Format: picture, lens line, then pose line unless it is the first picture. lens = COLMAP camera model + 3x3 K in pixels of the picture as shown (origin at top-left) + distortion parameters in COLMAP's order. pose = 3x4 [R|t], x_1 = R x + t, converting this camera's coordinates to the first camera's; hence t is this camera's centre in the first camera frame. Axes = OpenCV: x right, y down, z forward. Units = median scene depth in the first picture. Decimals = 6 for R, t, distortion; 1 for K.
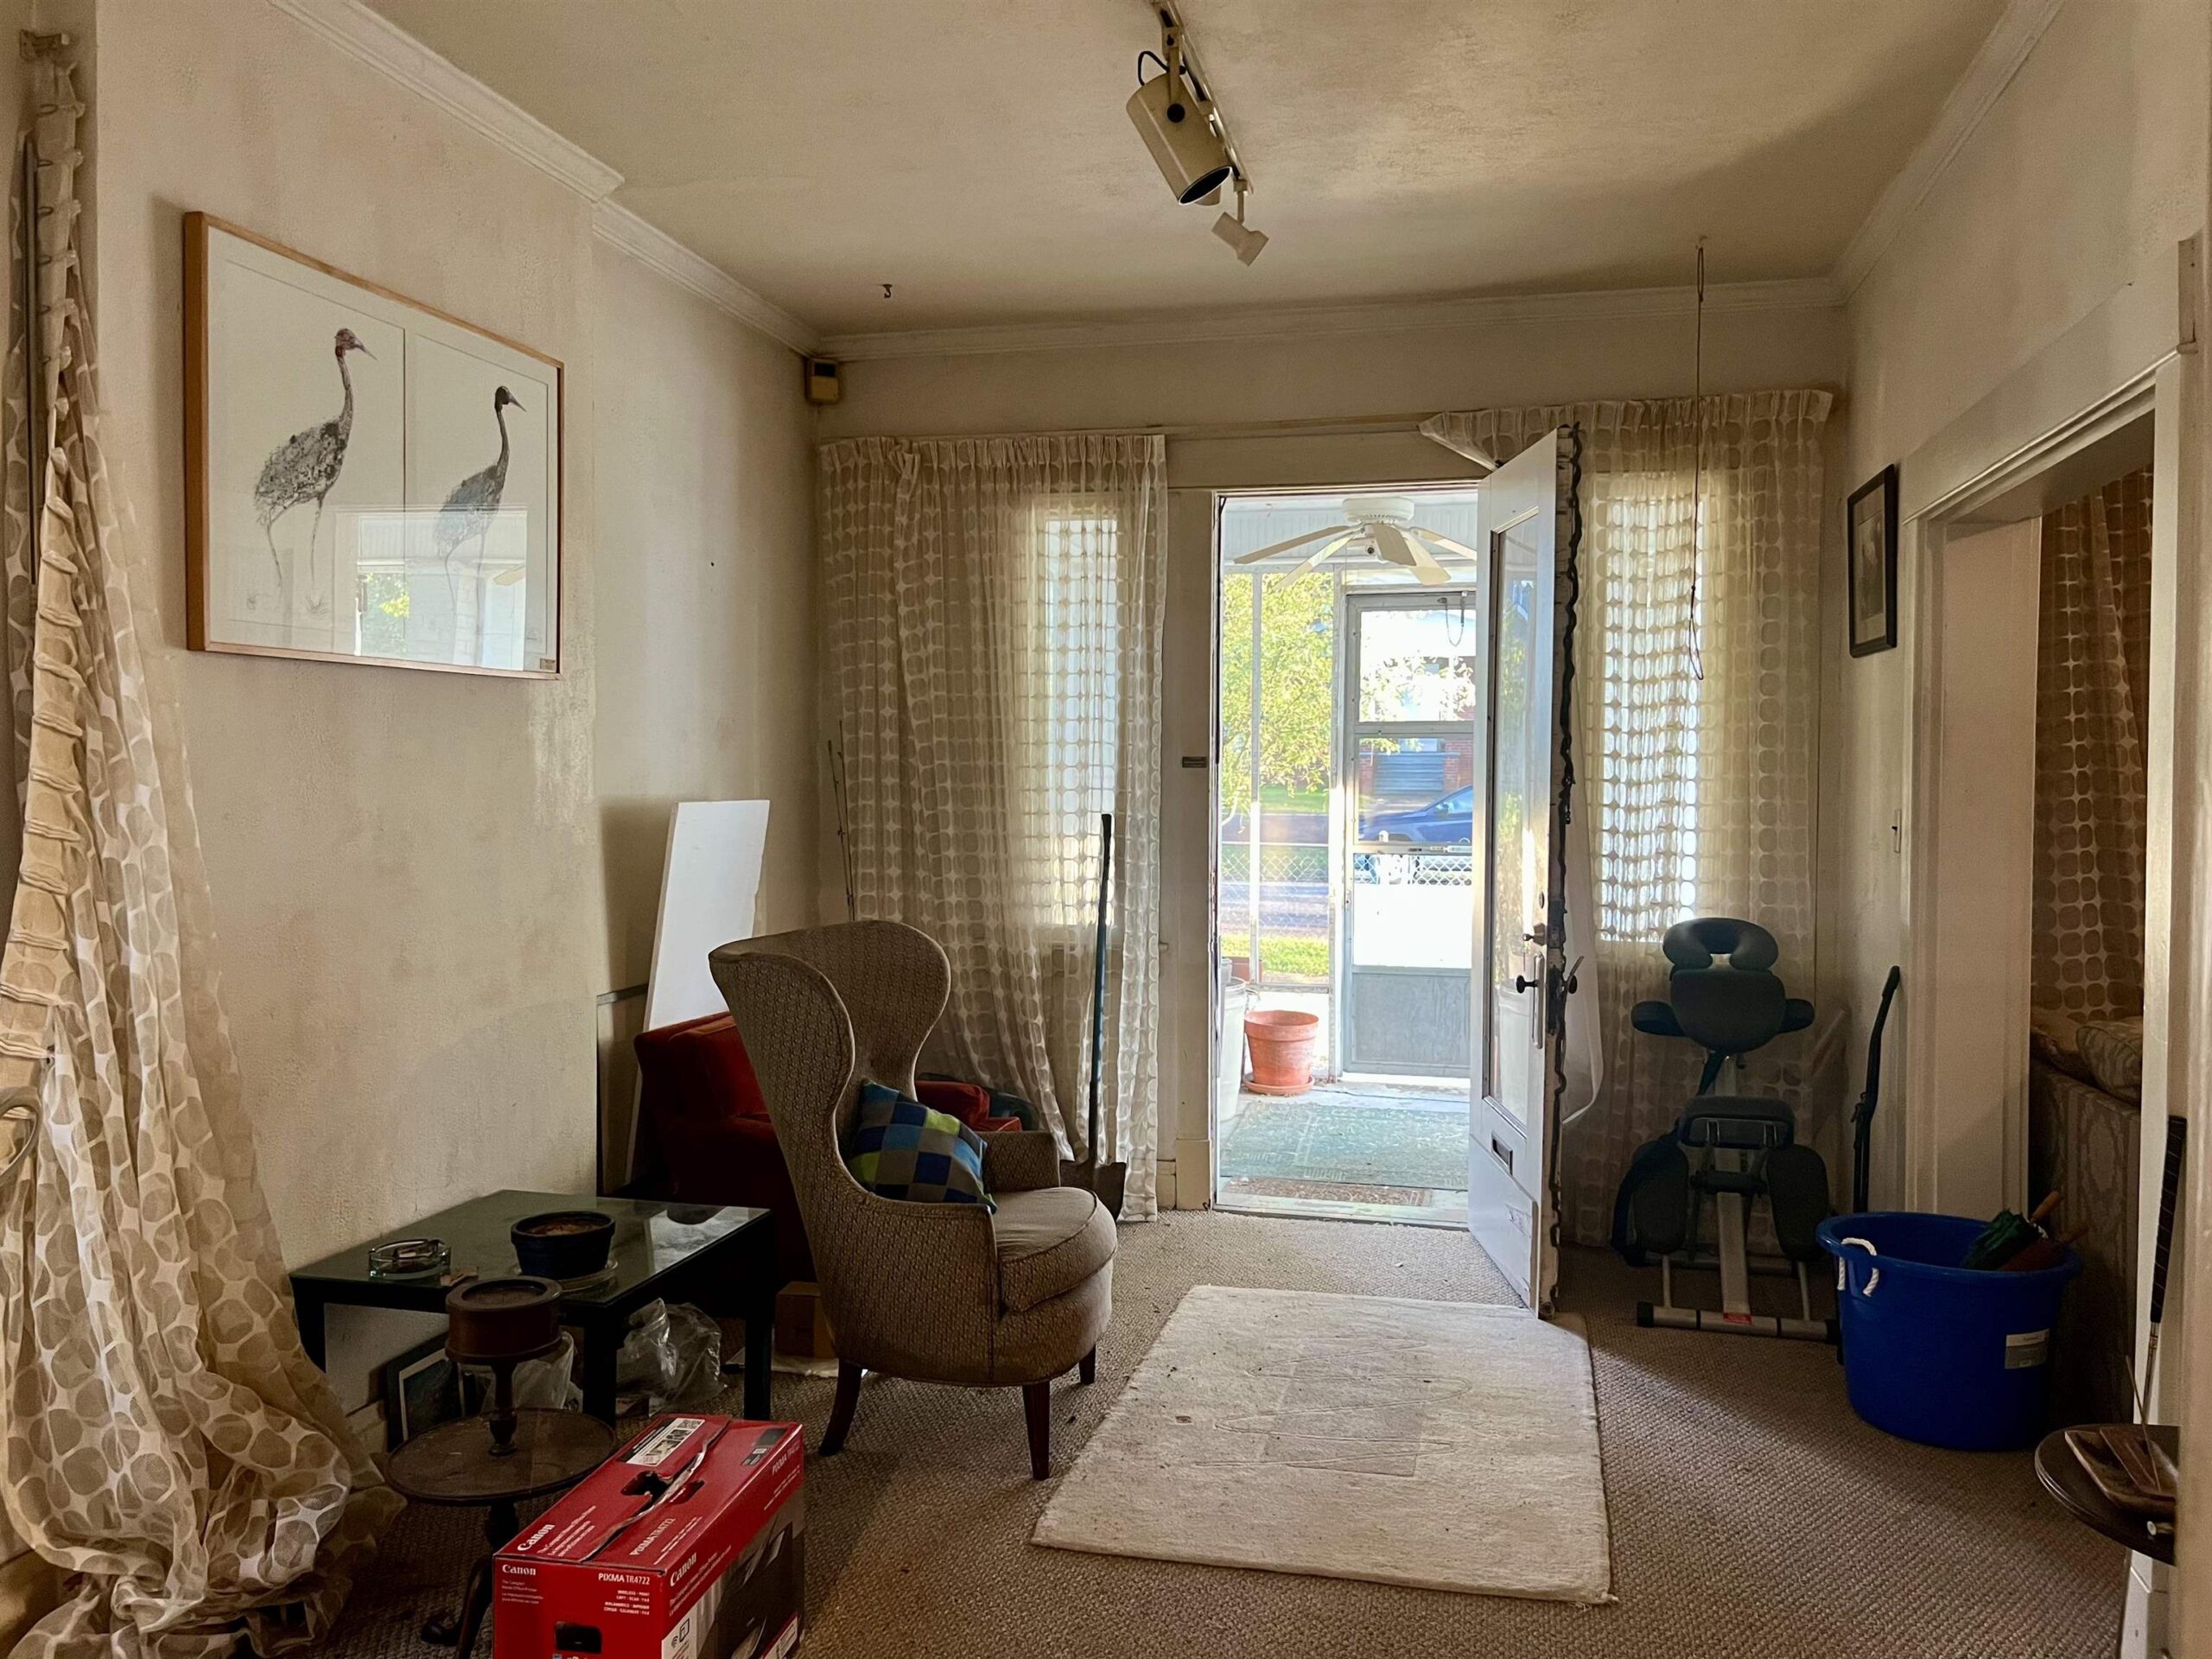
lens RADIAL K [[1681.9, 0, 1100.0], [0, 1681.9, 829.7], [0, 0, 1]] dist [0.015831, -0.008106]
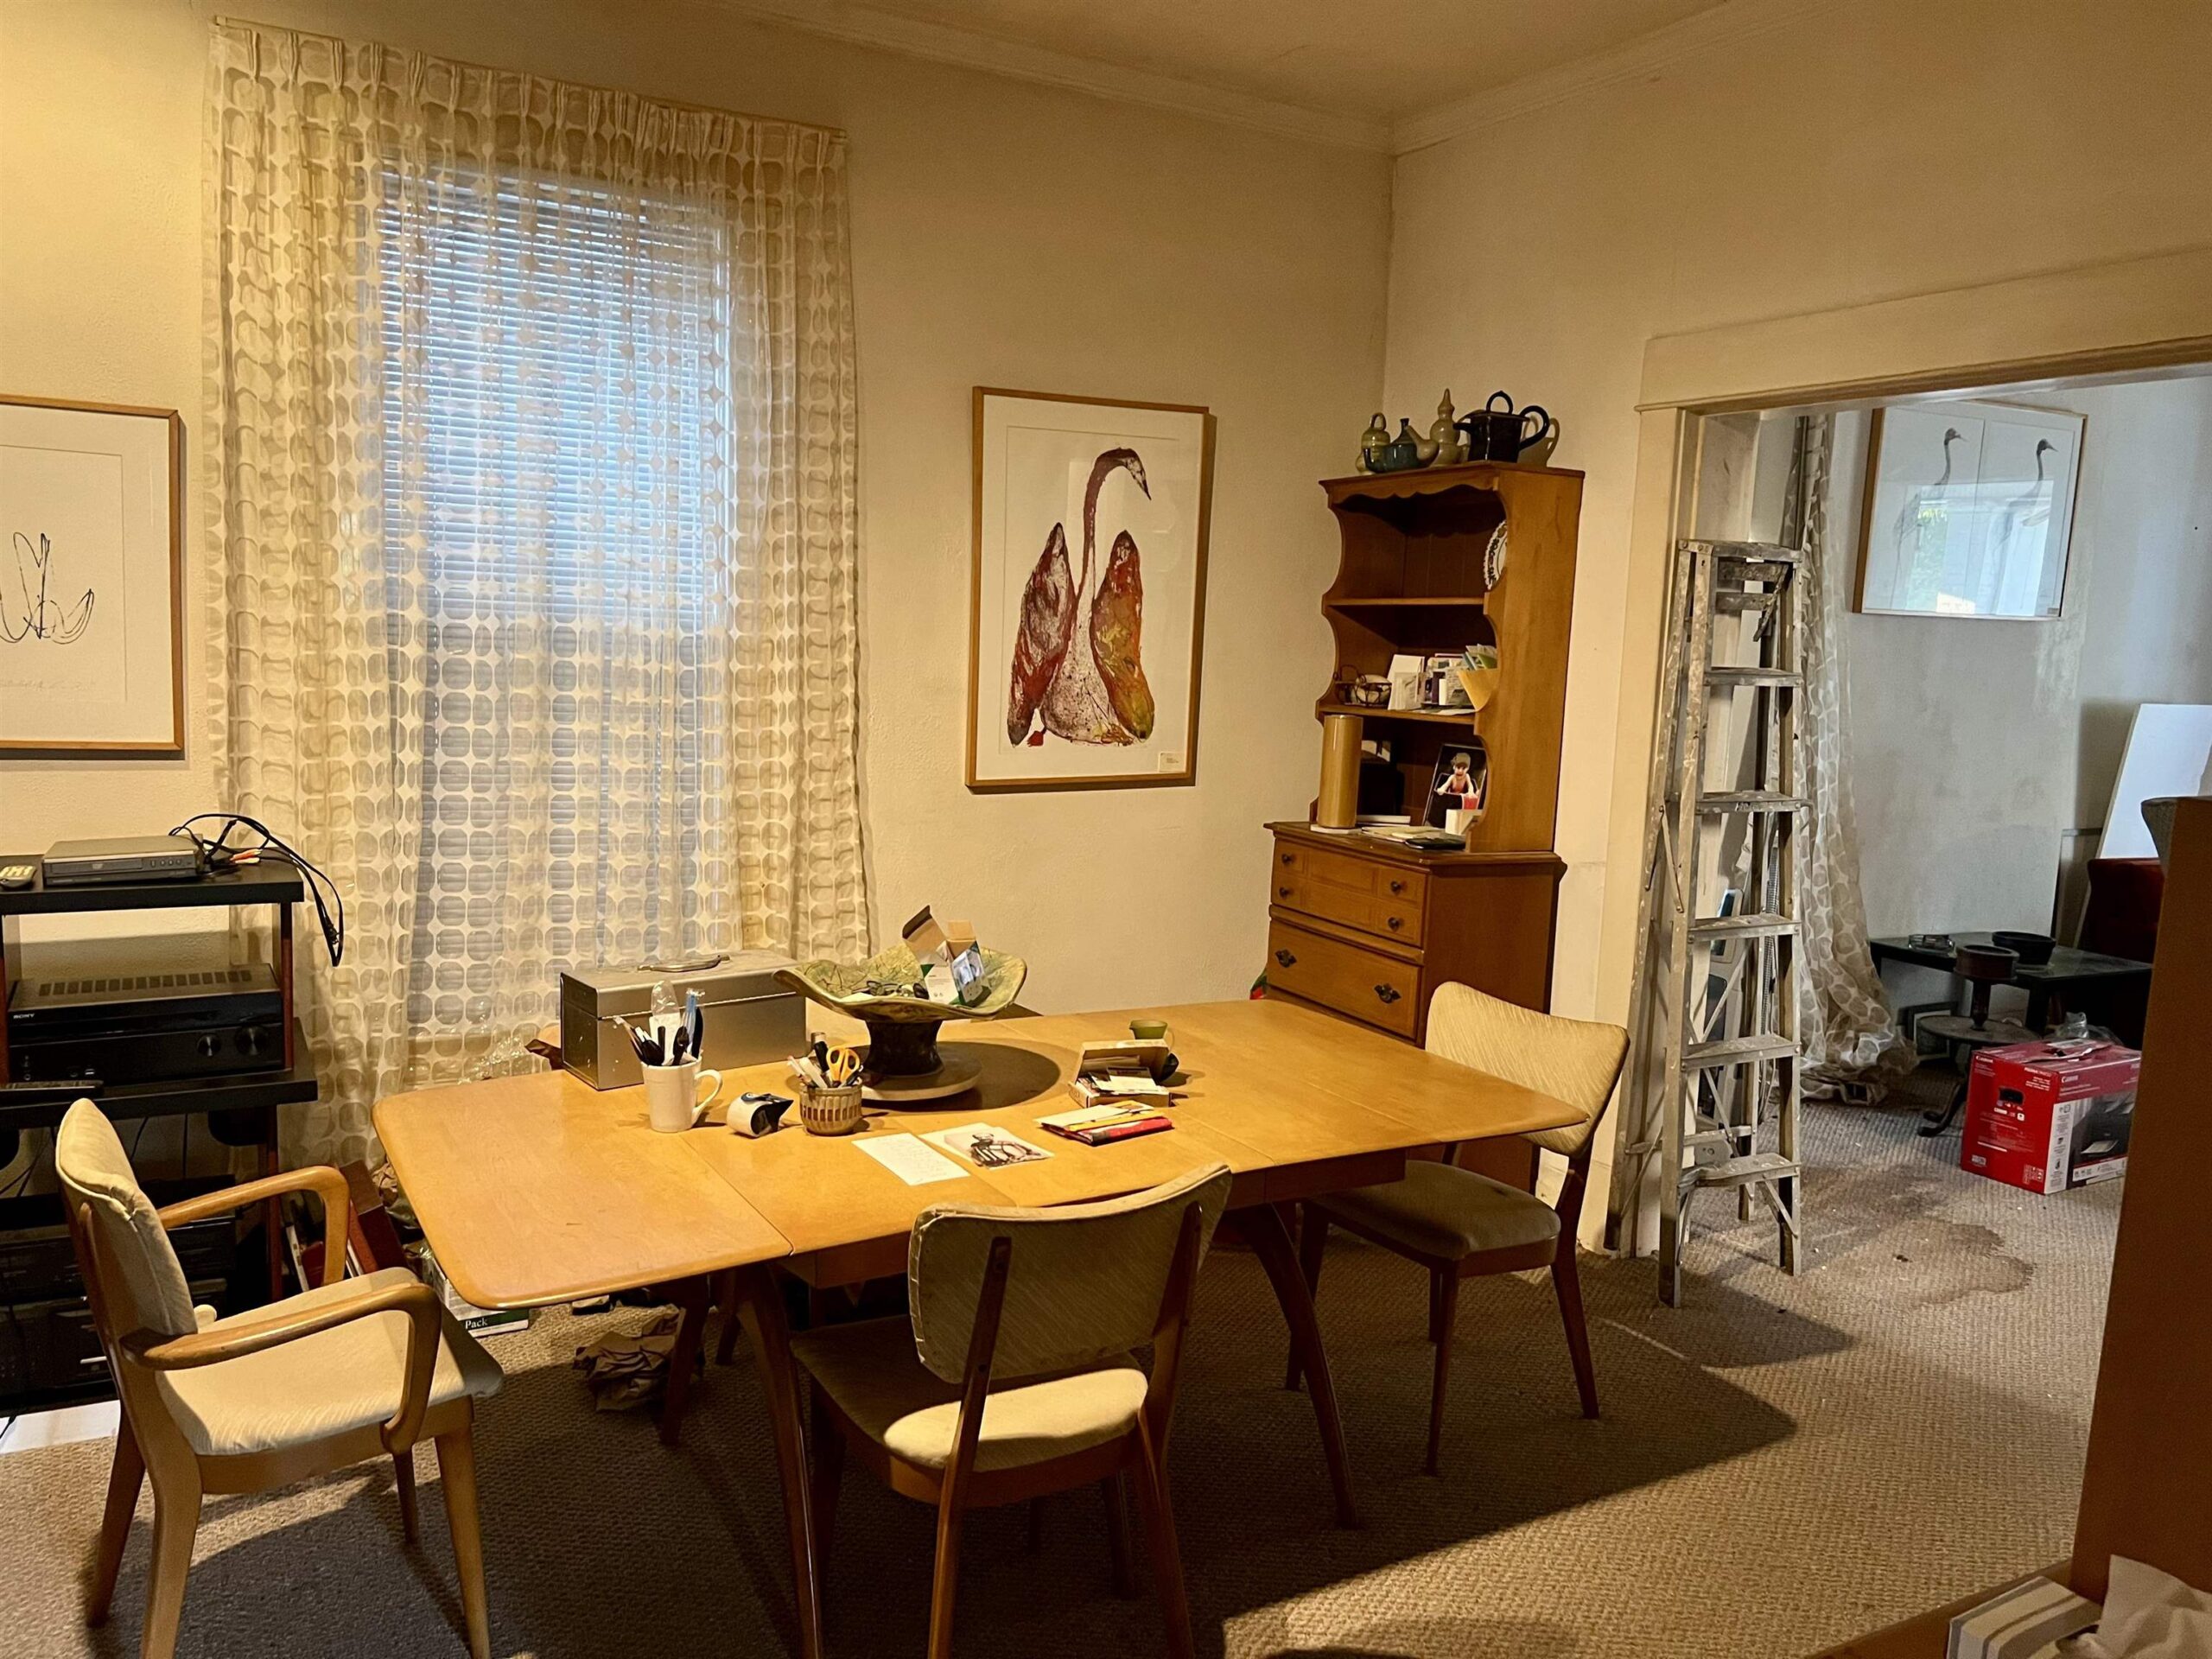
lens RADIAL K [[1681.9, 0, 1097.8], [0, 1681.9, 835.8], [0, 0, 1]] dist [0.015831, -0.008106]
pose [[0.675181, 0.114319, -0.728740, 0.354639], [-0.061350, 0.993198, 0.098964, 0.012709], [0.735096, -0.022111, 0.677602, -1.062262]]
